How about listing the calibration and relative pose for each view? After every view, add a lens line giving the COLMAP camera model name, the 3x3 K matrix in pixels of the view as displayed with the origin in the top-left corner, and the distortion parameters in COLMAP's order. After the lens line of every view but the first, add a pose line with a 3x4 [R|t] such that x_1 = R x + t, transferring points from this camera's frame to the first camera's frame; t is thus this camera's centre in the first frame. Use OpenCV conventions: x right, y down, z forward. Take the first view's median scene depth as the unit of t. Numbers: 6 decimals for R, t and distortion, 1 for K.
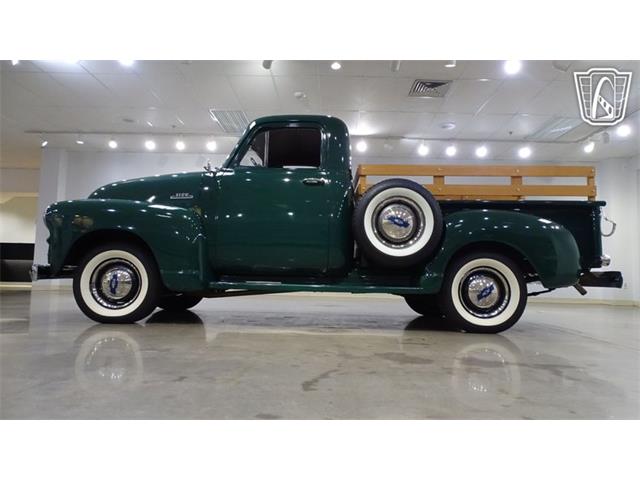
lens RADIAL K [[455.7, 0, 322.6], [0, 455.7, 237.4], [0, 0, 1]] dist [0.004207, -0.010634]
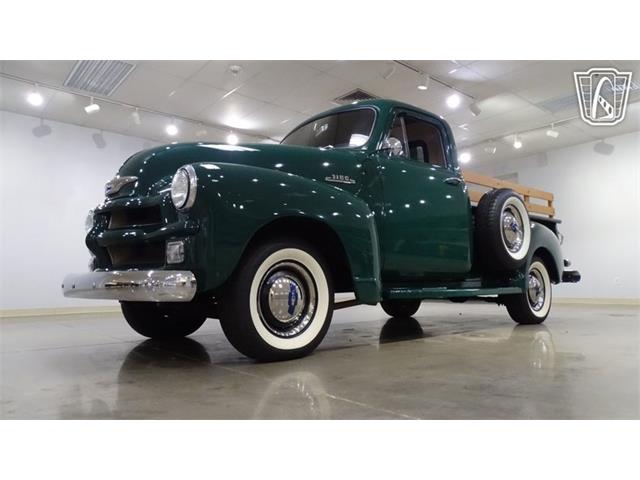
lens RADIAL K [[455.7, 0, 321.4], [0, 455.7, 236.4], [0, 0, 1]] dist [0.004207, -0.010634]
pose [[0.742384, 0.038419, 0.668872, -0.835244], [-0.027574, 0.999261, -0.026792, 0.026115], [-0.669407, 0.001447, 0.742895, 0.456083]]
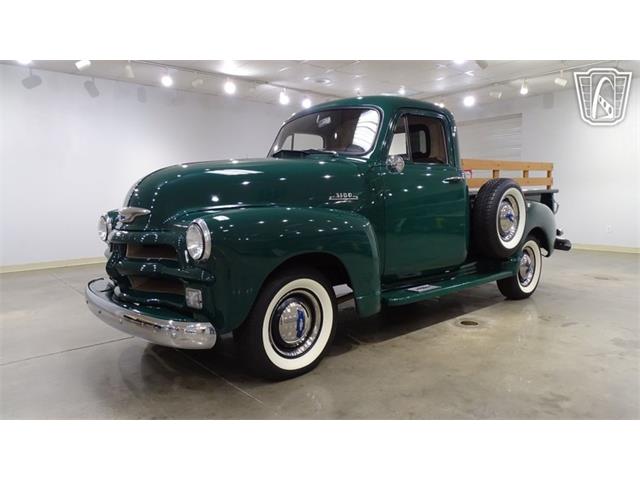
lens RADIAL K [[455.7, 0, 319.7], [0, 455.7, 238.8], [0, 0, 1]] dist [0.004207, -0.010634]
pose [[0.741285, -0.096952, 0.664151, -0.866676], [-0.027154, 0.984370, 0.174006, -0.154403], [-0.670641, -0.147022, 0.727067, 0.445371]]
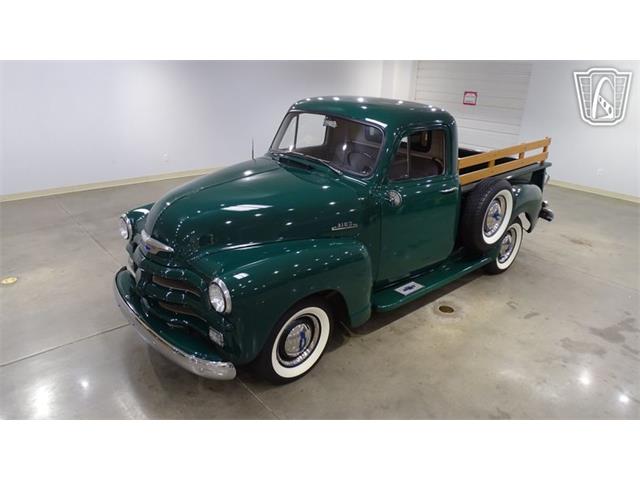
lens RADIAL K [[455.7, 0, 320.2], [0, 455.7, 243.1], [0, 0, 1]] dist [0.004207, -0.010634]
pose [[0.739578, -0.248720, 0.625430, -0.893020], [-0.075108, 0.892918, 0.443910, -0.441503], [-0.668867, -0.375281, 0.641702, 0.461246]]
